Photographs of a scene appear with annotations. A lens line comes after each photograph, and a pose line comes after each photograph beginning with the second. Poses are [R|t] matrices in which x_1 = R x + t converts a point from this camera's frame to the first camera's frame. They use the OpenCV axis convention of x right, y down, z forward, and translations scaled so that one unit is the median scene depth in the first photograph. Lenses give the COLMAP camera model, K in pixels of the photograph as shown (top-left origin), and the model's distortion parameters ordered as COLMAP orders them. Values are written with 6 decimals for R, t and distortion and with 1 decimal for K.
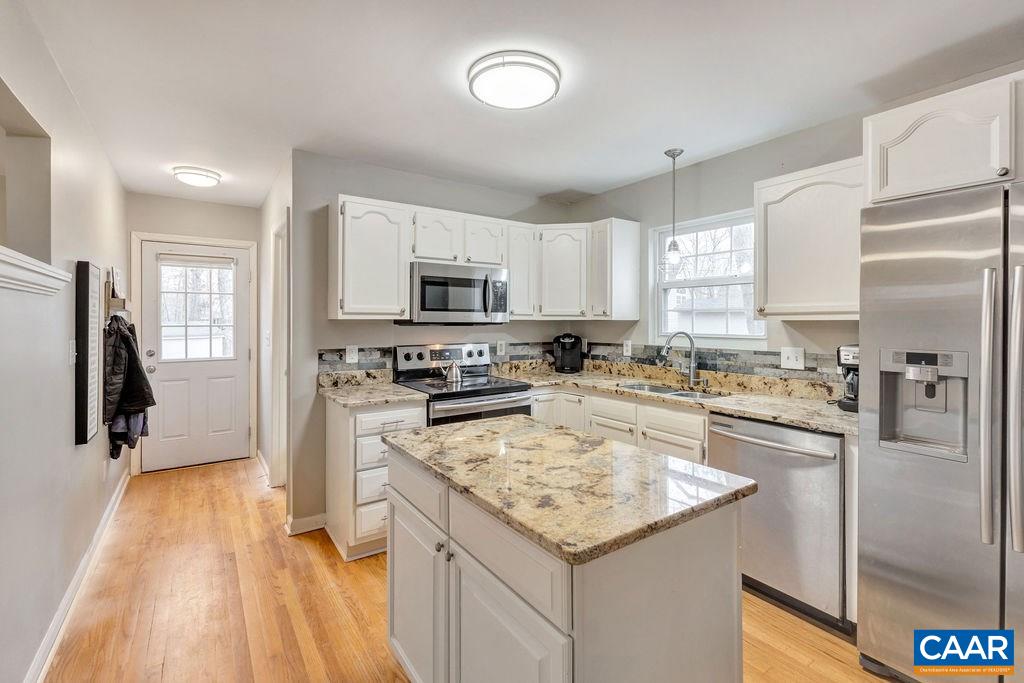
lens RADIAL K [[454.1, 0, 515.3], [0, 454.1, 317.6], [0, 0, 1]] dist [0.003056, -0.002684]
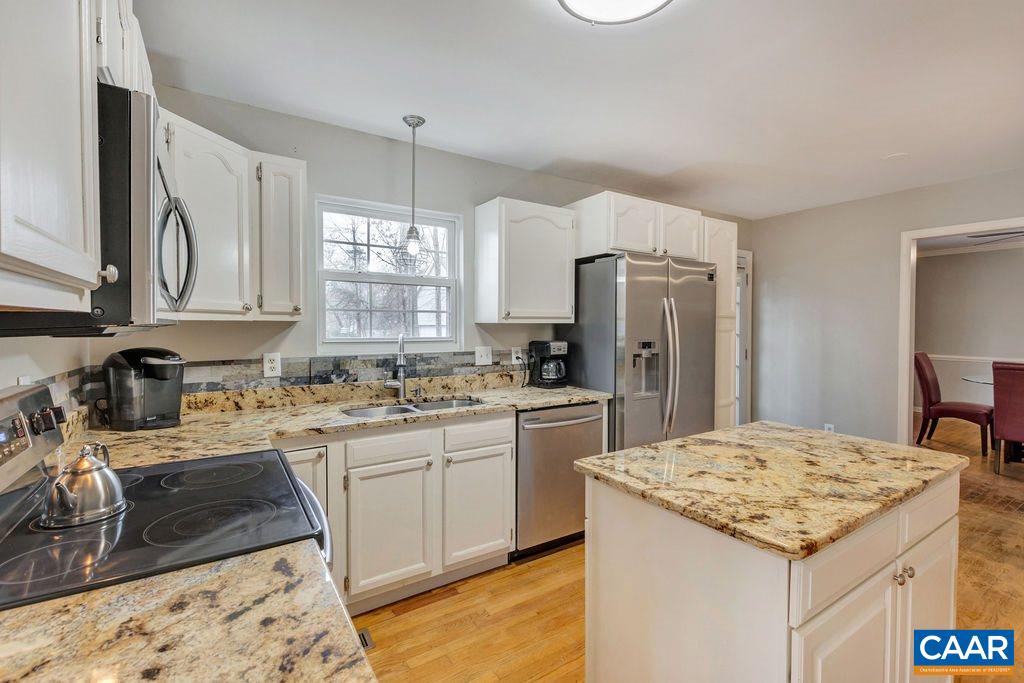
lens RADIAL K [[454.1, 0, 514.3], [0, 454.1, 337.8], [0, 0, 1]] dist [0.003056, -0.002684]
pose [[0.040627, -0.027498, 0.998796, -0.452712], [-0.008601, 0.999575, 0.027869, 0.008665], [-0.999137, -0.009722, 0.040373, 0.730569]]
